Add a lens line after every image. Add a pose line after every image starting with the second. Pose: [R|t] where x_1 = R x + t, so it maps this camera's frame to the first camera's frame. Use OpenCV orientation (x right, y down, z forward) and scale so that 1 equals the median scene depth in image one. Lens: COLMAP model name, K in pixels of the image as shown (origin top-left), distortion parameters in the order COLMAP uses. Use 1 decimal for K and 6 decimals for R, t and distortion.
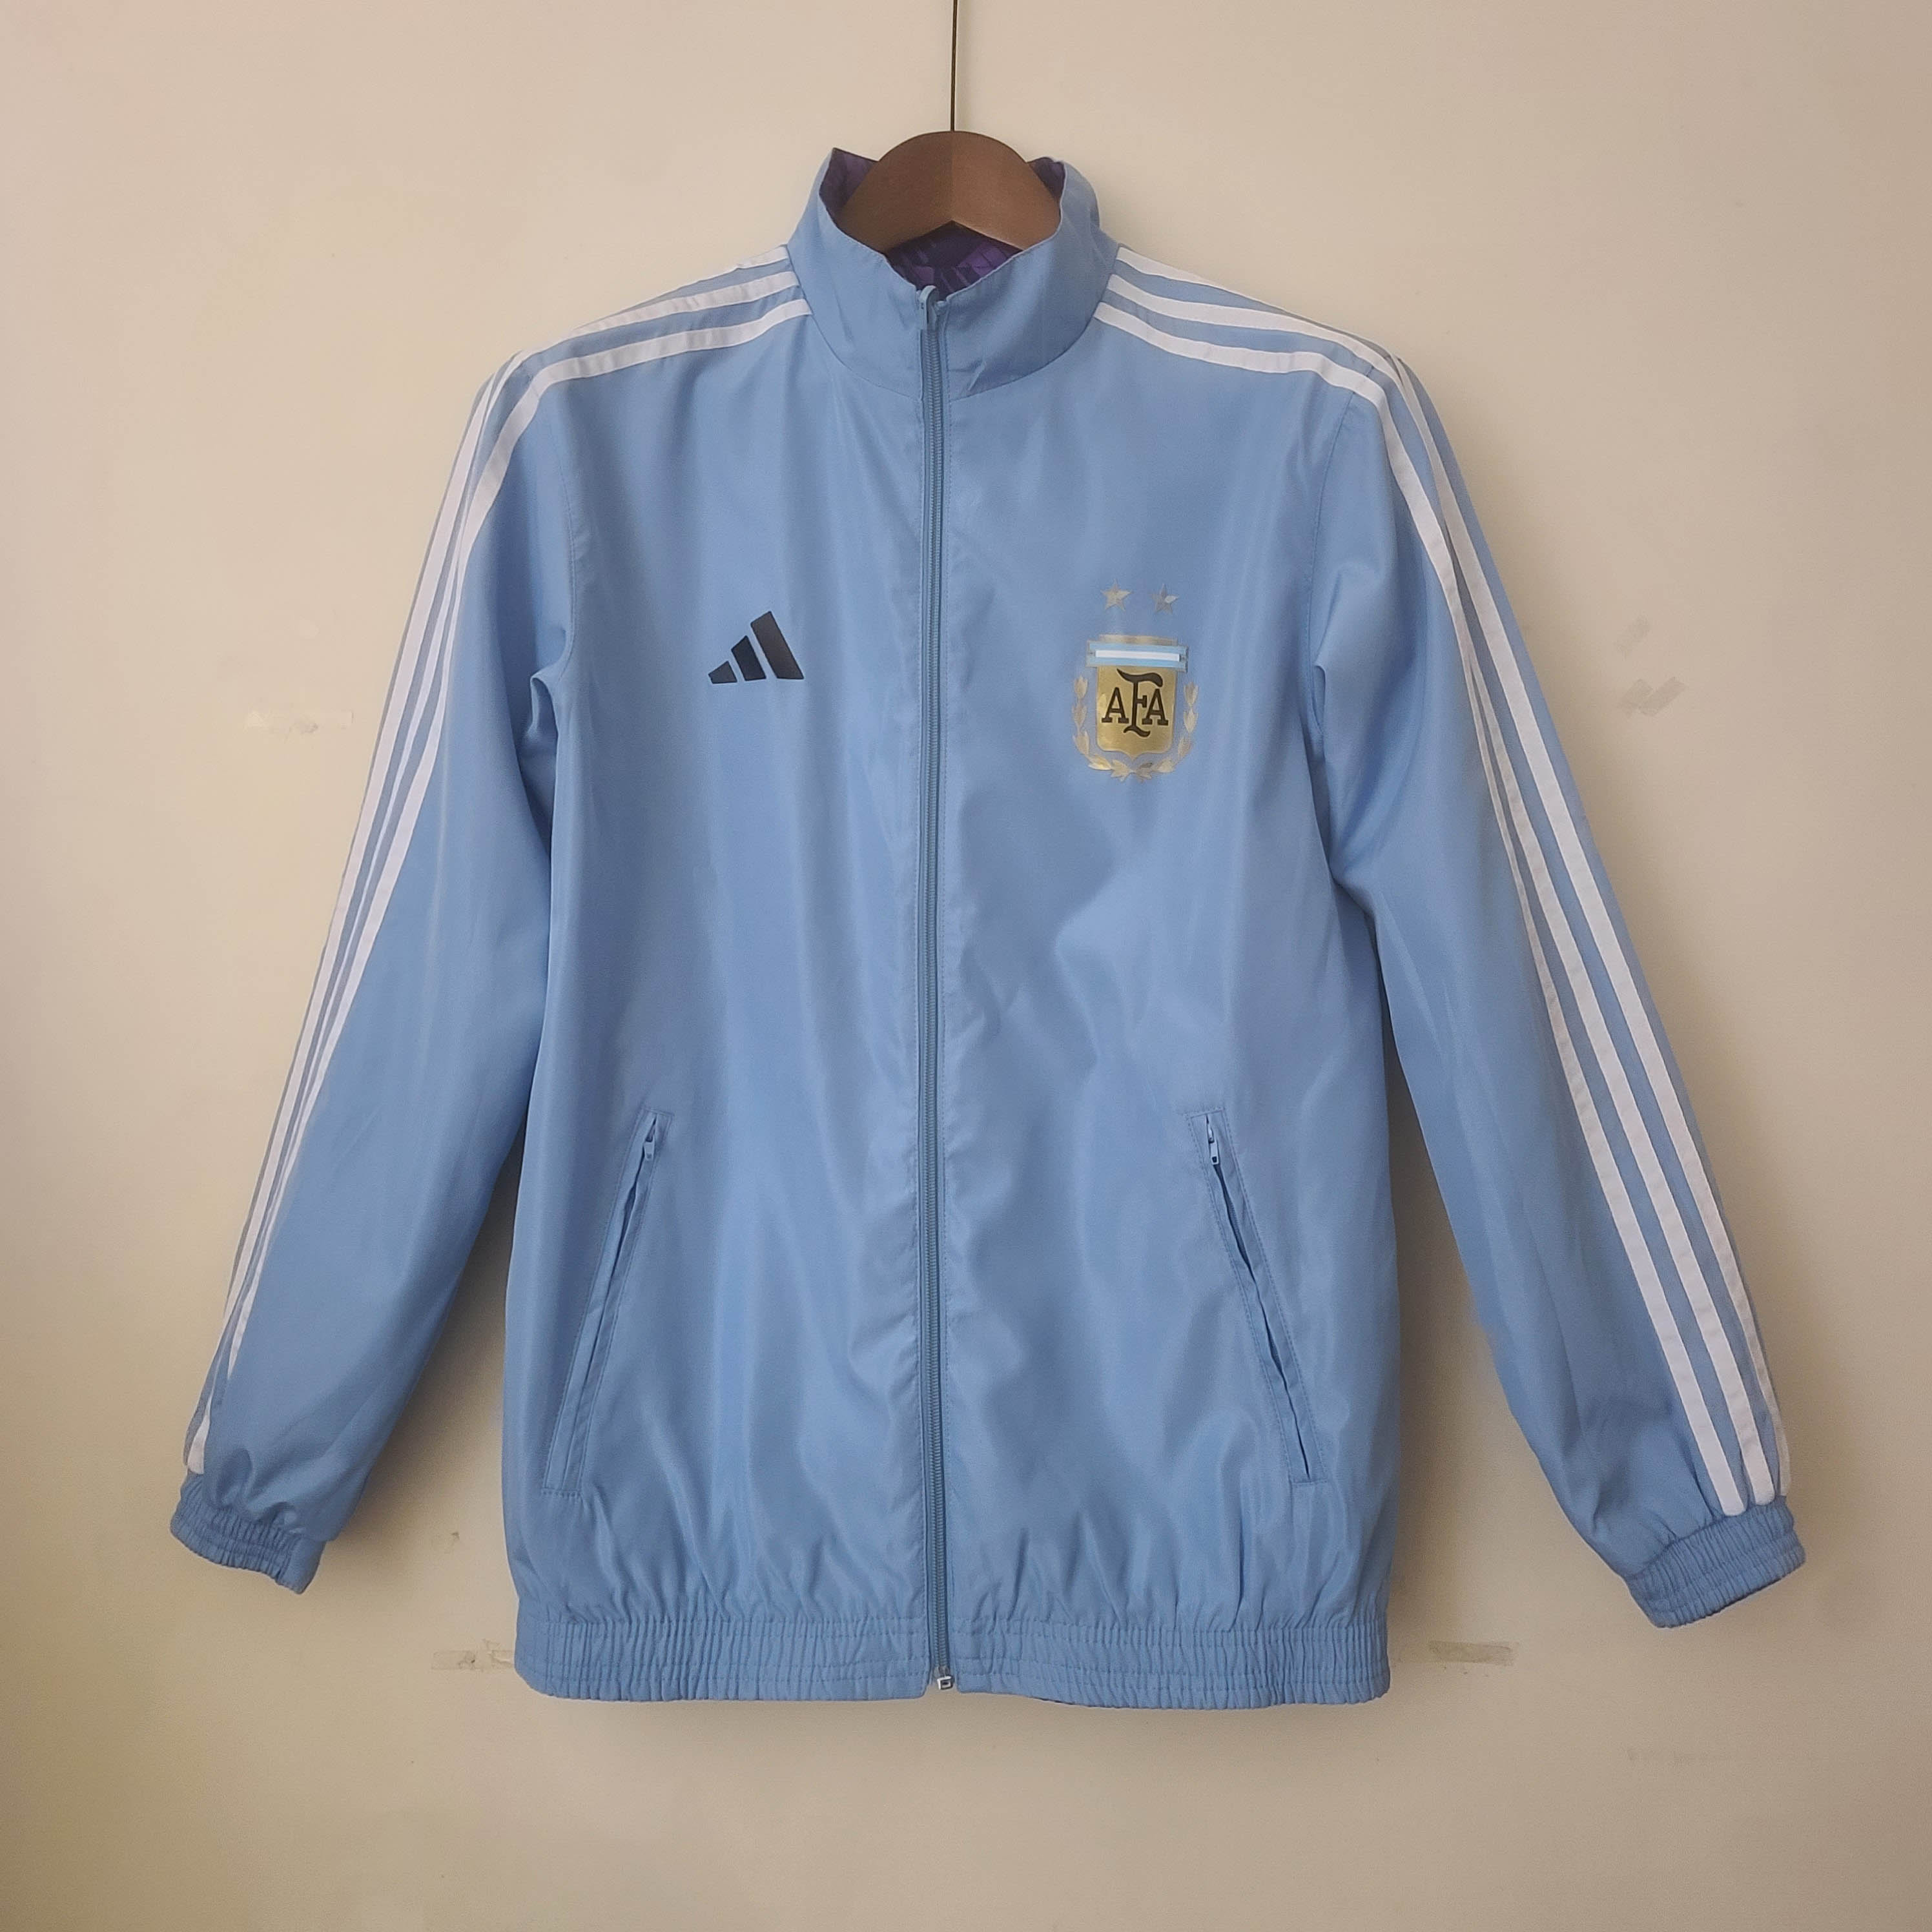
lens RADIAL K [[1768.2, 0, 966.0], [0, 1768.2, 966.0], [0, 0, 1]] dist [0.003874, 0.001021]
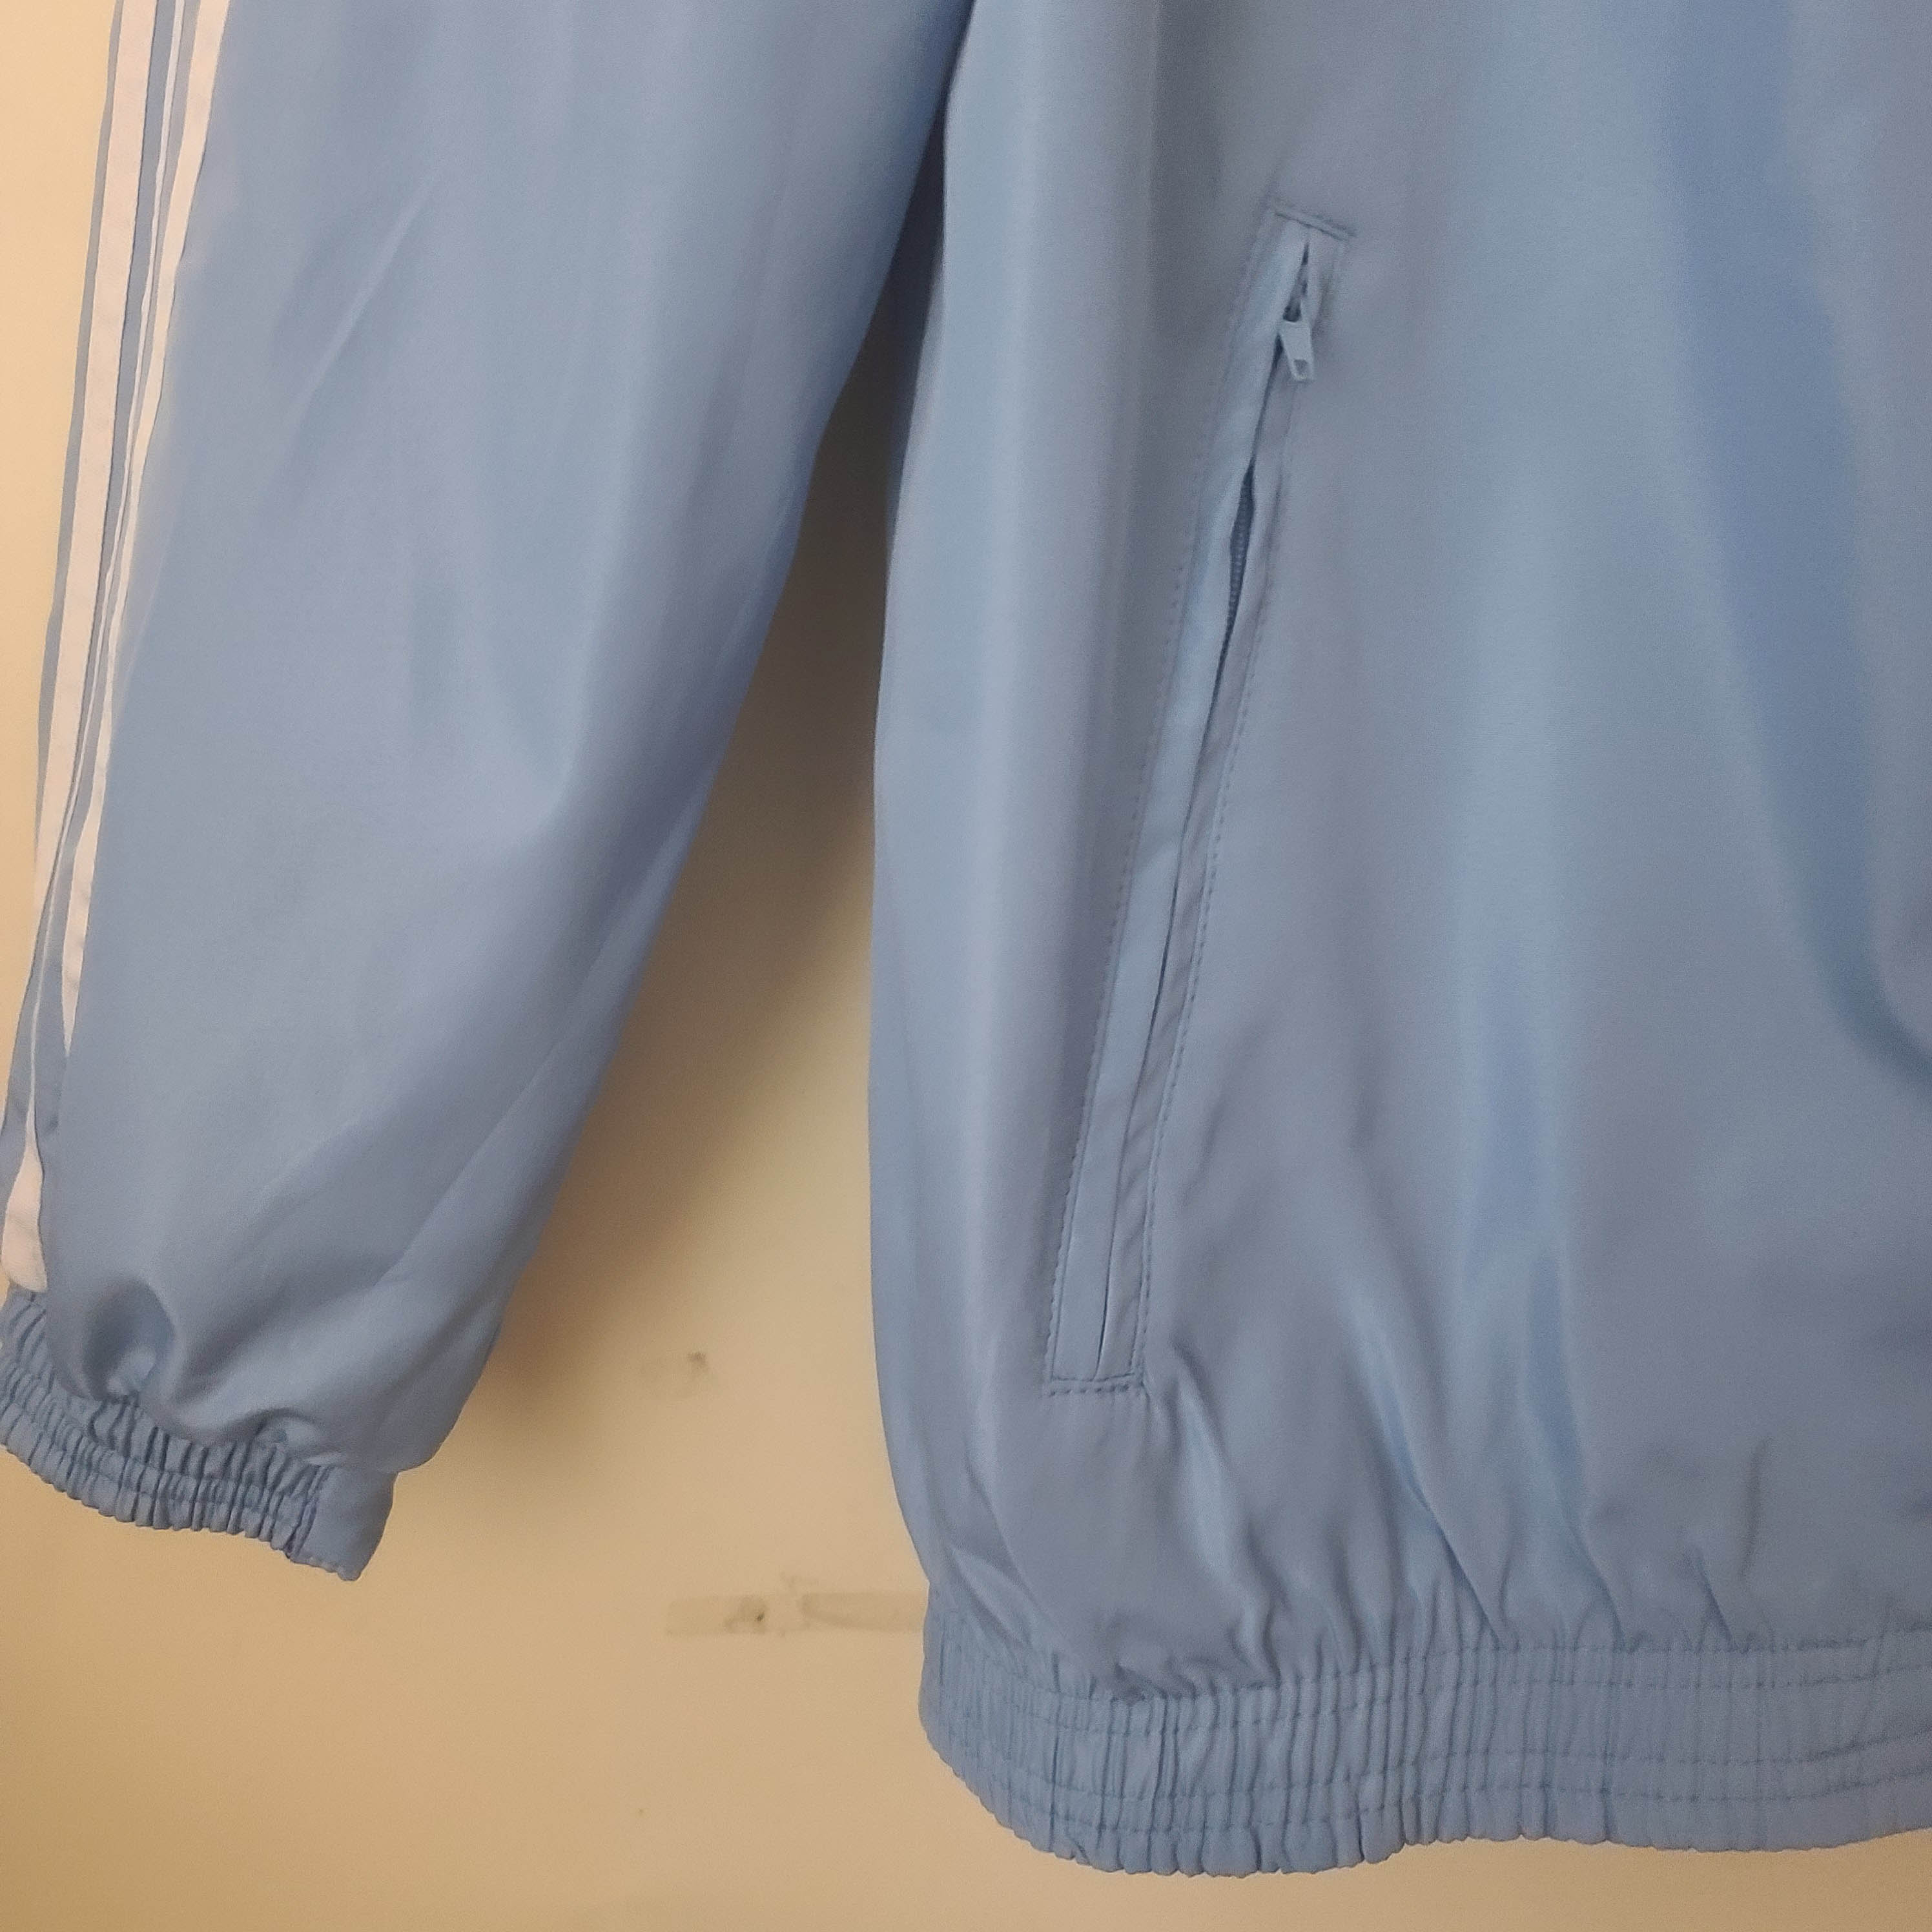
lens RADIAL K [[1845.7, 0, 966.0], [0, 1845.7, 966.0], [0, 0, 1]] dist [-0.006394, -0.006818]
pose [[0.999503, -0.025388, 0.018710, -0.255544], [0.017918, 0.945345, 0.325580, 0.103830], [-0.025953, -0.325083, 0.945329, 0.683726]]
